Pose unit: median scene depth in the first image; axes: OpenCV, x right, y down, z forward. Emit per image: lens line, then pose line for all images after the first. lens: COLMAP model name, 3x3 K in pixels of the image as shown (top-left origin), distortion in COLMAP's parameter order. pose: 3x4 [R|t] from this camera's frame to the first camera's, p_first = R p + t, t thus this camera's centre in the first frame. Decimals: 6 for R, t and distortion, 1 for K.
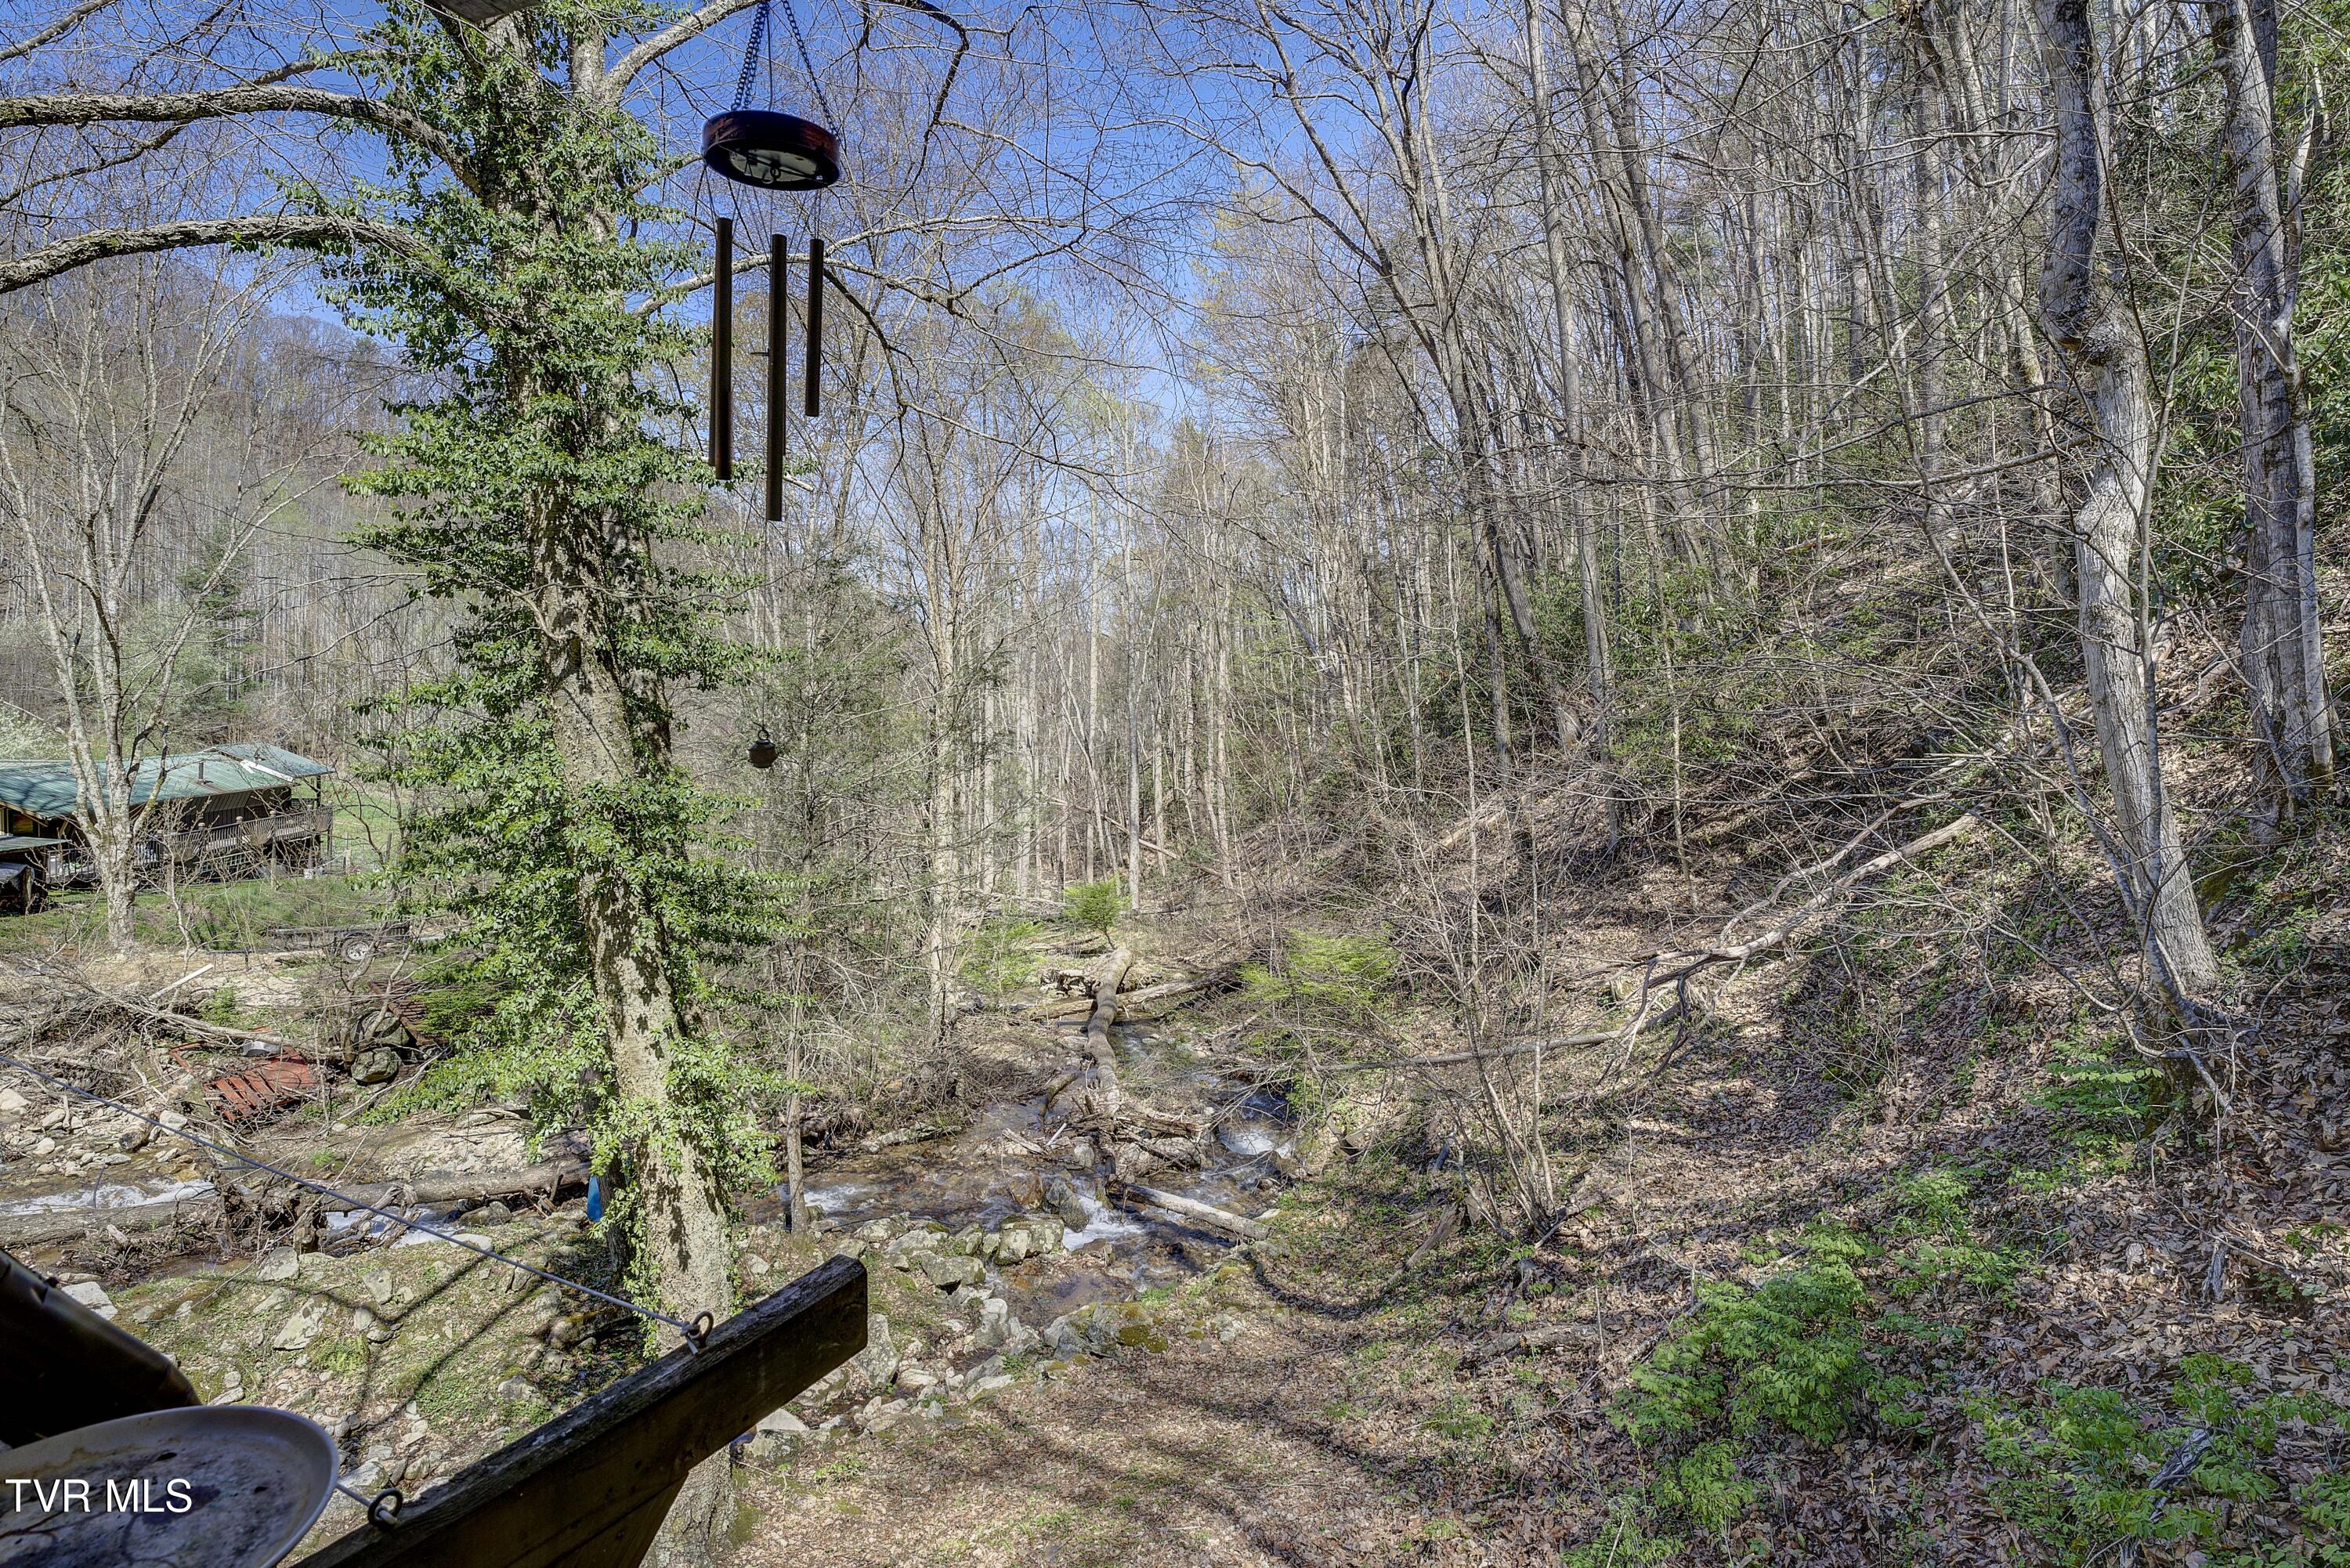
lens RADIAL K [[1213.9, 0, 1210.7], [0, 1213.9, 745.1], [0, 0, 1]] dist [0.000416, -0.002039]
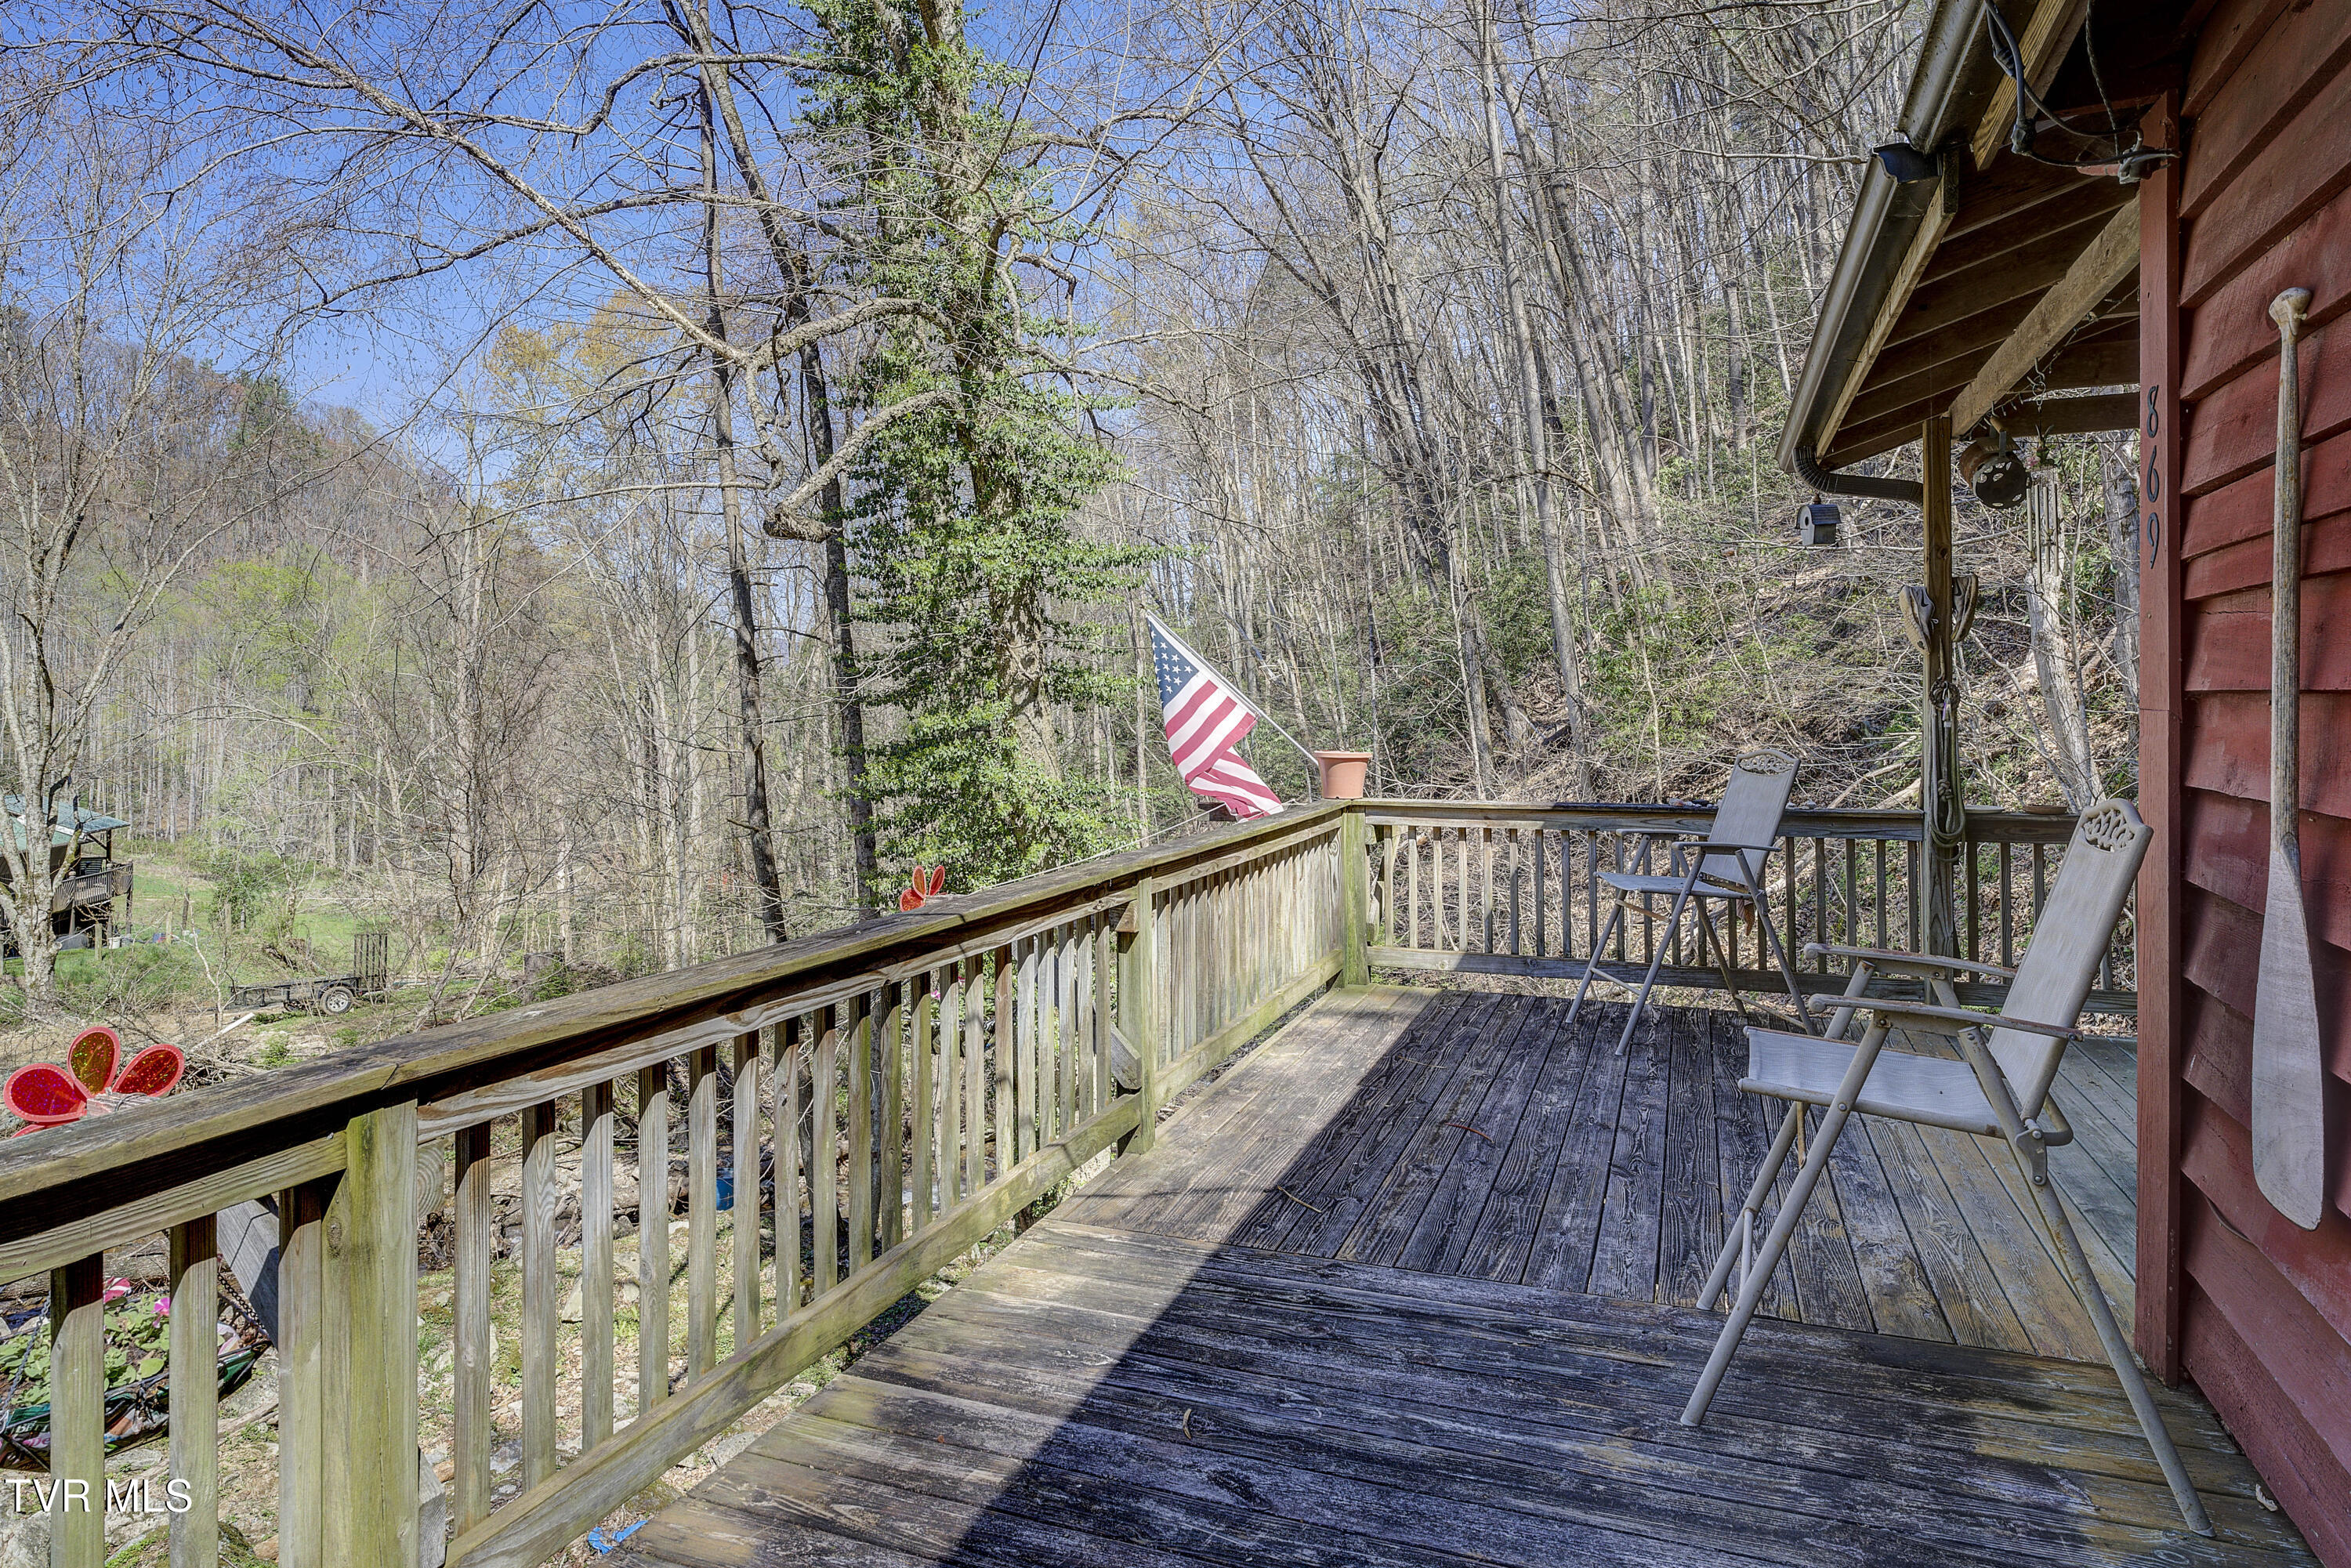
lens RADIAL K [[1346.7, 0, 1229.4], [0, 1346.7, 687.5], [0, 0, 1]] dist [0.002834, -0.001492]
pose [[0.988298, -0.028739, 0.149805, -0.177653], [0.036684, 0.998048, -0.050544, 0.002998], [-0.148060, 0.055448, 0.987423, -0.176993]]
